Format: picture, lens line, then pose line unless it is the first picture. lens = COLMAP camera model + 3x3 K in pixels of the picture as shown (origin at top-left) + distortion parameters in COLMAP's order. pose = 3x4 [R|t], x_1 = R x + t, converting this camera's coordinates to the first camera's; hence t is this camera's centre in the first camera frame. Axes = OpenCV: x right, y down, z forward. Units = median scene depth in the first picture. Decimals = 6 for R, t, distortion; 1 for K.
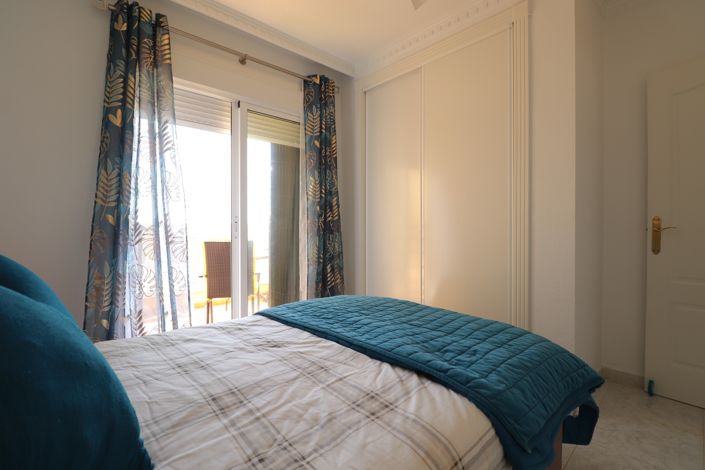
lens RADIAL K [[327.6, 0, 355.6], [0, 327.6, 230.2], [0, 0, 1]] dist [0.000849, -0.014658]
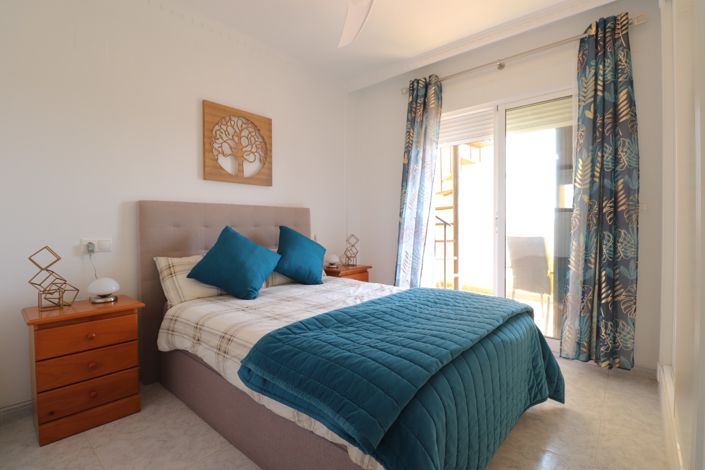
lens RADIAL K [[327.6, 0, 355.6], [0, 327.6, 230.2], [0, 0, 1]] dist [0.000849, -0.014658]
pose [[0.115393, 0.023923, -0.993032, 0.592349], [0.008102, 0.999654, 0.025024, -0.011589], [0.993287, -0.010933, 0.115160, 0.354944]]
